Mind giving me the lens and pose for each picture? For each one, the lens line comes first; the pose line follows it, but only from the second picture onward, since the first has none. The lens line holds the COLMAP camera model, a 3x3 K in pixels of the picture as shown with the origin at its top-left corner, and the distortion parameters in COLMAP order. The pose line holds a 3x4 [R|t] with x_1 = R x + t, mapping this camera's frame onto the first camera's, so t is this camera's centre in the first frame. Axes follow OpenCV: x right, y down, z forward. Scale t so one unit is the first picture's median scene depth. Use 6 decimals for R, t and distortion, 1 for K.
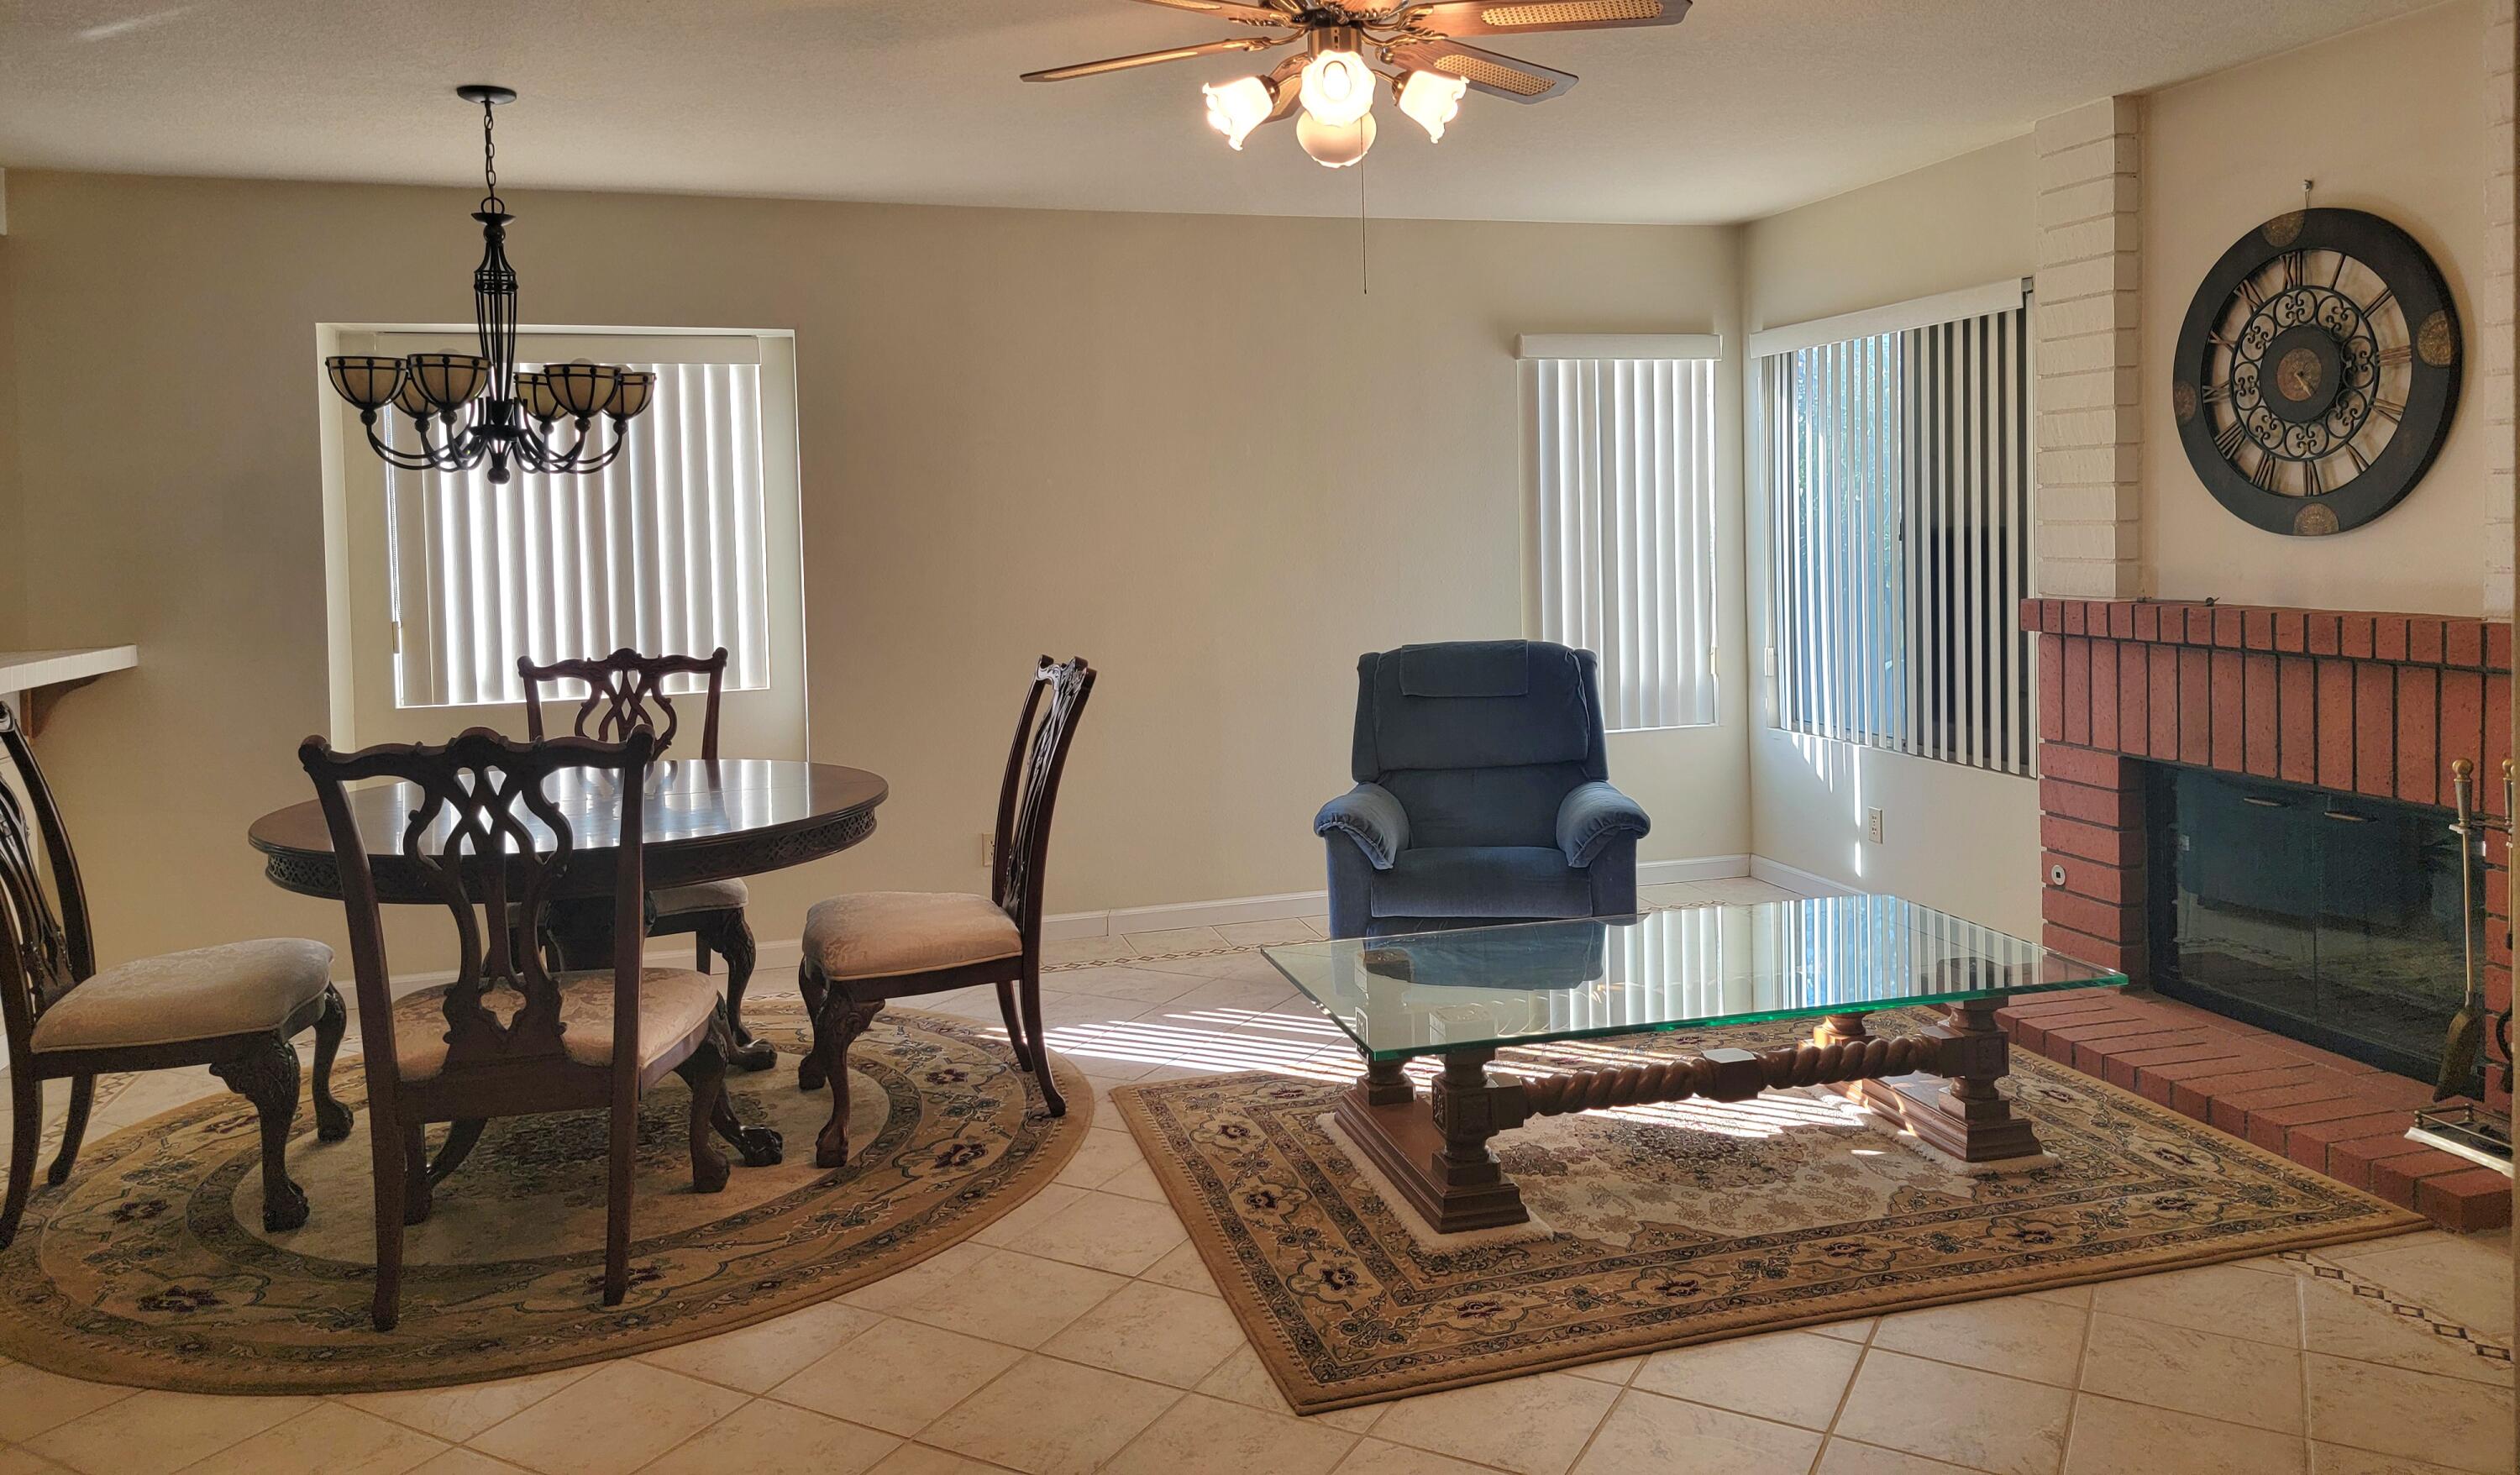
lens RADIAL K [[1720.3, 0, 1286.5], [0, 1720.3, 564.8], [0, 0, 1]] dist [0.045489, -0.001347]
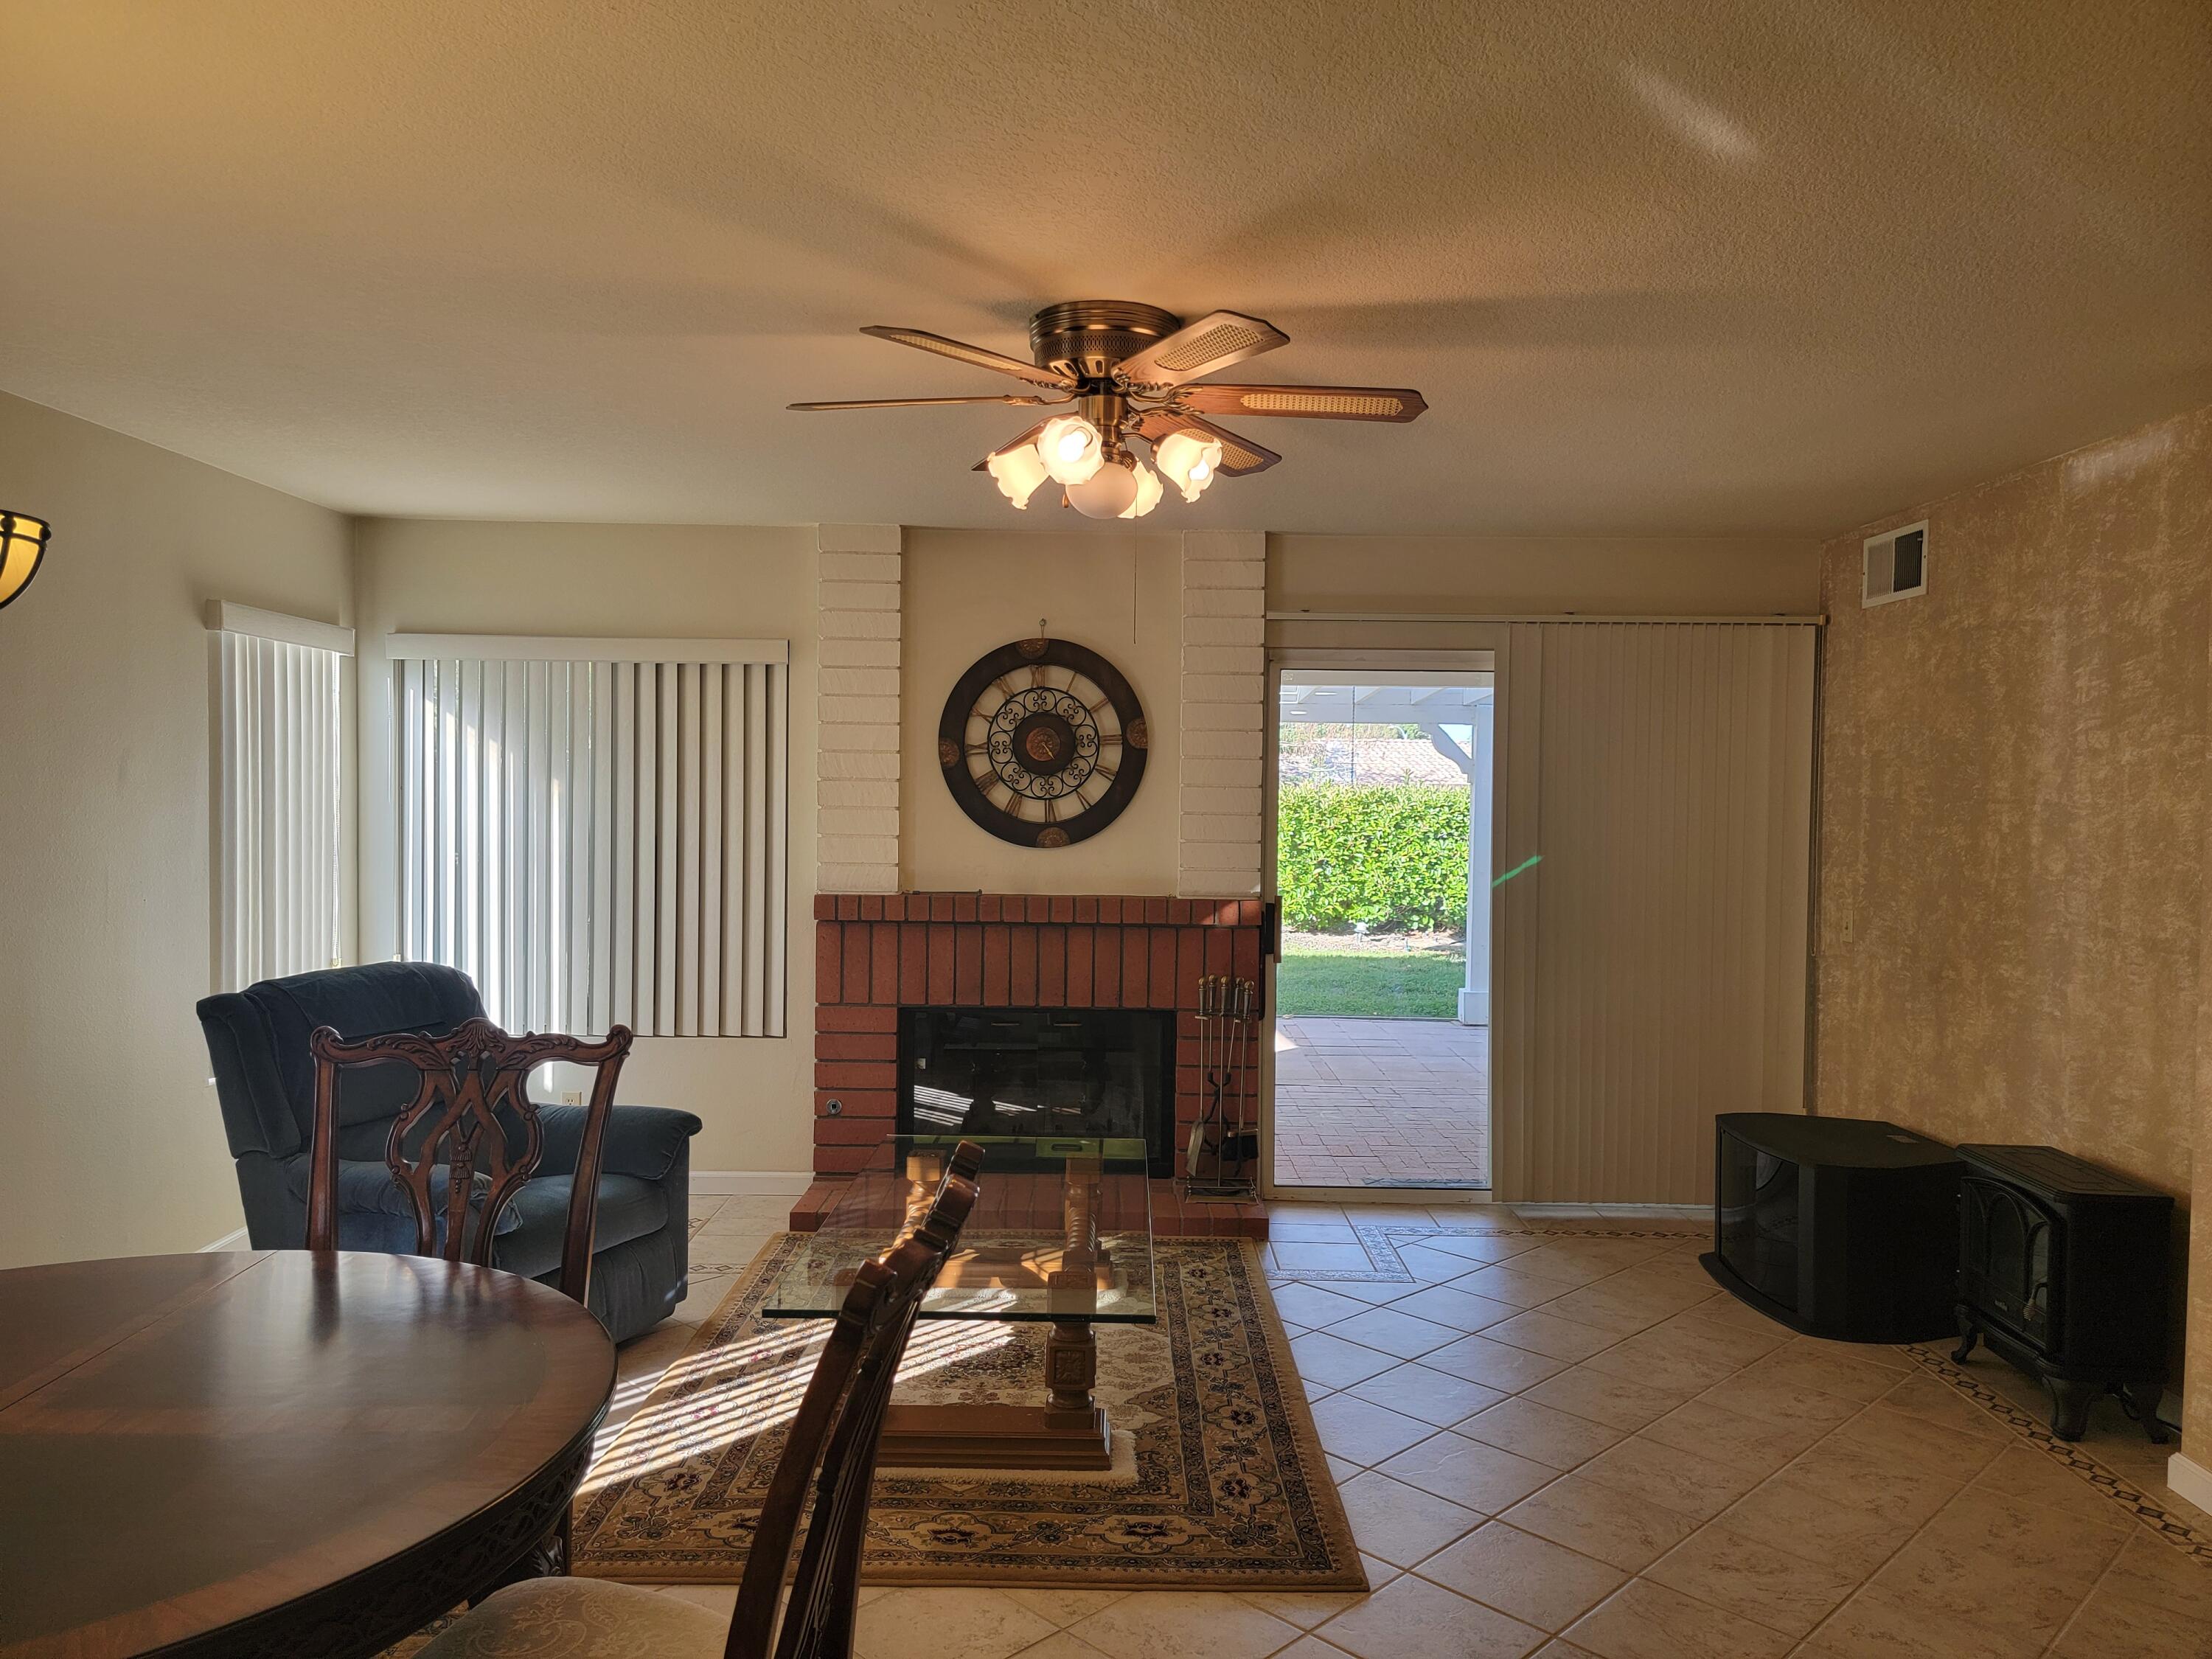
lens RADIAL K [[1517.6, 0, 1115.6], [0, 1517.6, 837.6], [0, 0, 1]] dist [0.063015, -0.061024]
pose [[0.284020, 0.000805, 0.958818, -0.700407], [0.003140, 0.999994, -0.001770, -0.023718], [-0.958813, 0.003513, 0.284016, 0.562172]]
